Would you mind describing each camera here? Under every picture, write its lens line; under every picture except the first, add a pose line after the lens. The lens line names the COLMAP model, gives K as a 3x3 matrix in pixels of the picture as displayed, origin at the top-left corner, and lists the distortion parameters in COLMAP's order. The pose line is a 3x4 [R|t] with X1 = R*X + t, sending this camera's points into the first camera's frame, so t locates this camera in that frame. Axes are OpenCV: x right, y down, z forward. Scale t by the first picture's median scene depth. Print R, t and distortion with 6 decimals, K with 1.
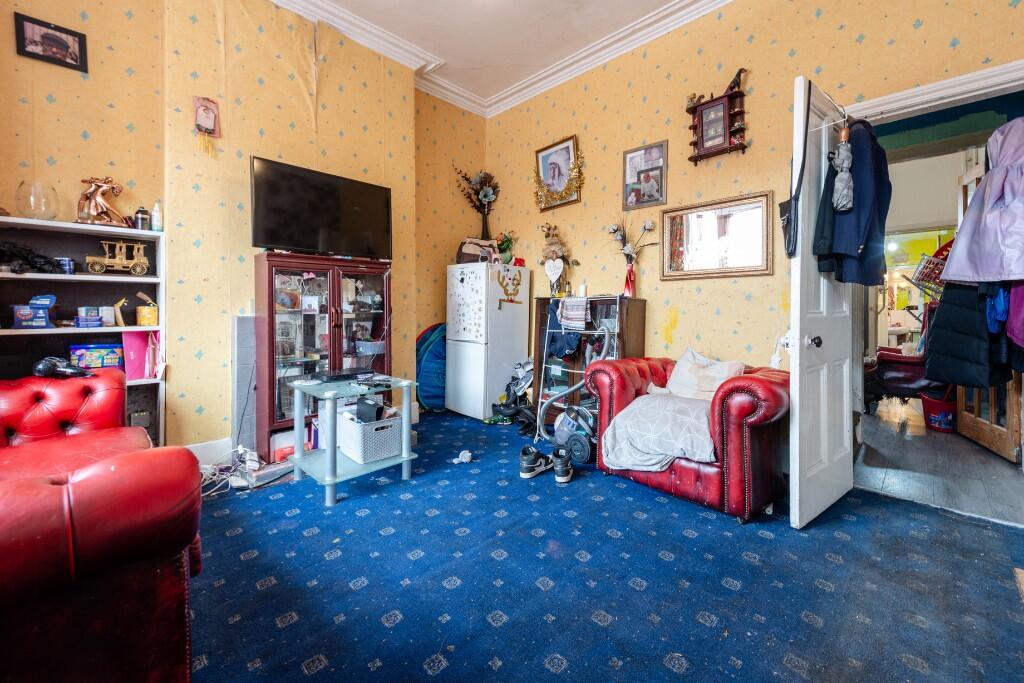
lens RADIAL K [[429.3, 0, 516.1], [0, 429.3, 312.6], [0, 0, 1]] dist [0.008791, -0.002964]
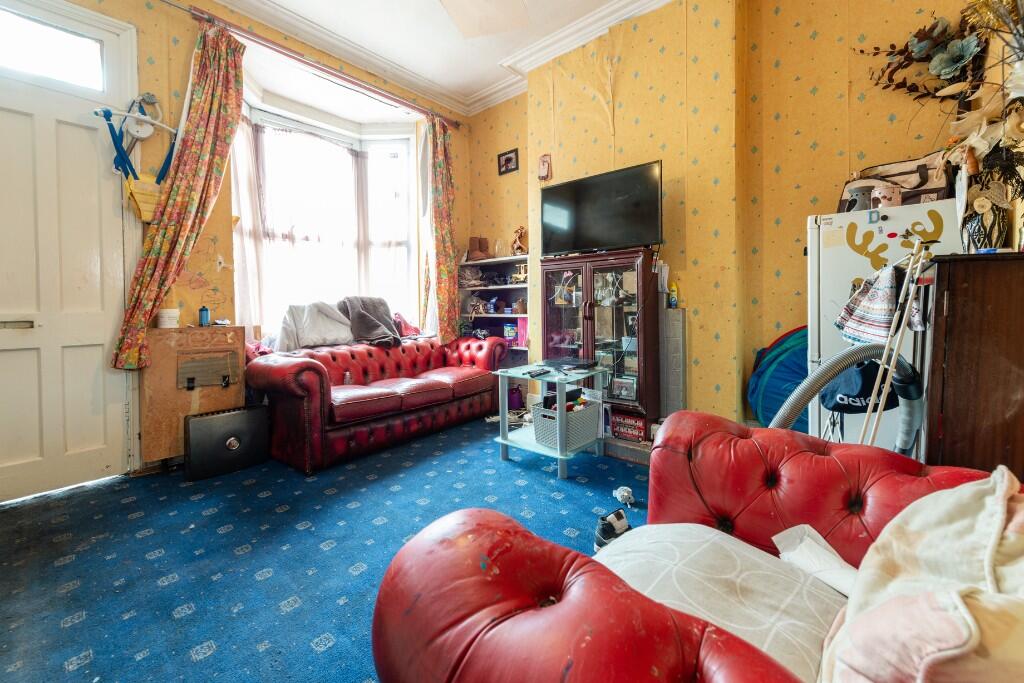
lens RADIAL K [[429.3, 0, 513.7], [0, 429.3, 315.7], [0, 0, 1]] dist [0.008791, -0.002964]
pose [[0.017718, 0.022231, -0.999596, 0.775070], [0.000322, 0.999753, 0.022241, 0.000474], [0.999843, -0.000716, 0.017707, 0.963252]]
